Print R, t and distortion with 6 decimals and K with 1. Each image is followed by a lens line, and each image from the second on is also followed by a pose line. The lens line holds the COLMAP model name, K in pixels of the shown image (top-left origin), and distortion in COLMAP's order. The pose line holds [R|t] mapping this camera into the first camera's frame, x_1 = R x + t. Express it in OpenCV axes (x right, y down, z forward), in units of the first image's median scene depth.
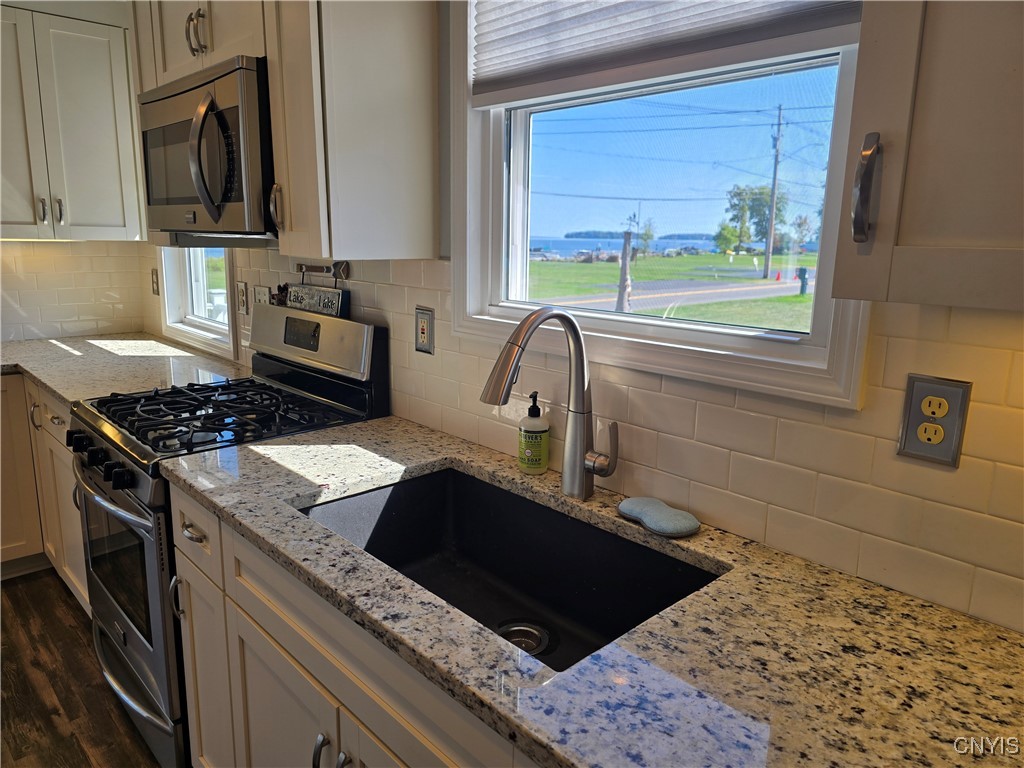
lens RADIAL K [[686.2, 0, 512.0], [0, 686.2, 384.0], [0, 0, 1]] dist [0.138756, -0.181232]
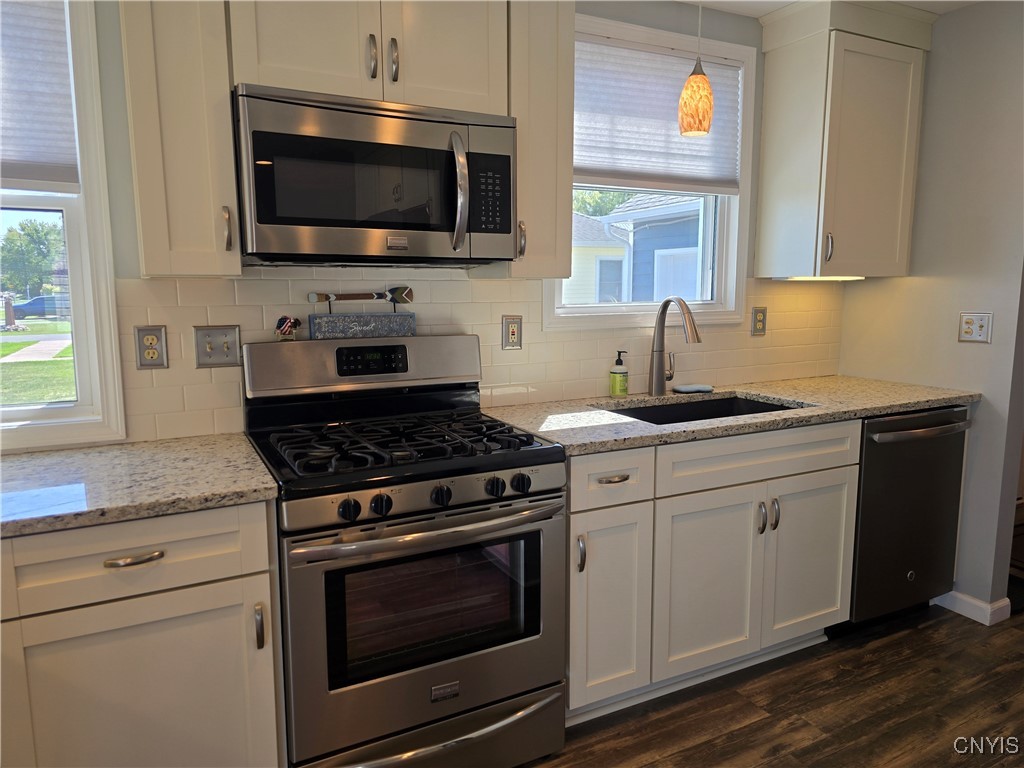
lens RADIAL K [[704.8, 0, 512.0], [0, 704.8, 384.0], [0, 0, 1]] dist [0.105811, -0.116326]
pose [[0.281692, -0.175977, 0.943229, -1.778264], [0.197784, 0.972576, 0.122384, -0.182155], [-0.938899, 0.152081, 0.308772, 0.722691]]
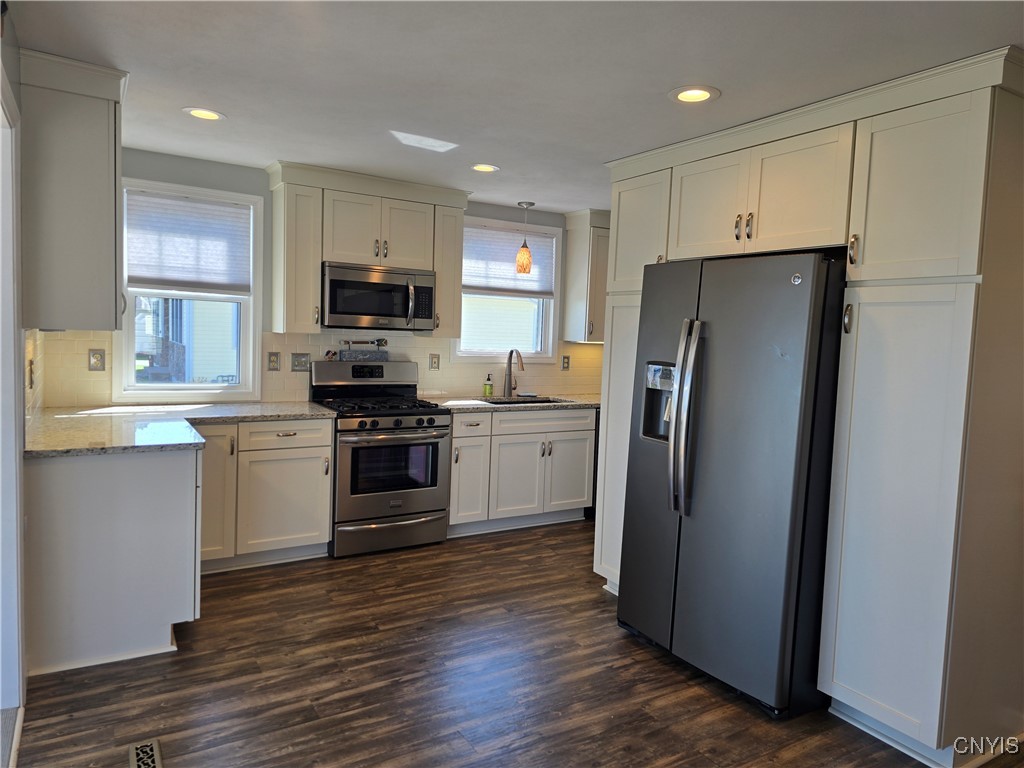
lens RADIAL K [[686.2, 0, 512.0], [0, 686.2, 384.0], [0, 0, 1]] dist [0.138756, -0.181232]
pose [[0.221486, -0.108188, 0.969144, -3.404906], [0.159072, 0.984523, 0.073551, -0.179097], [-0.962102, 0.137873, 0.235268, 0.064018]]
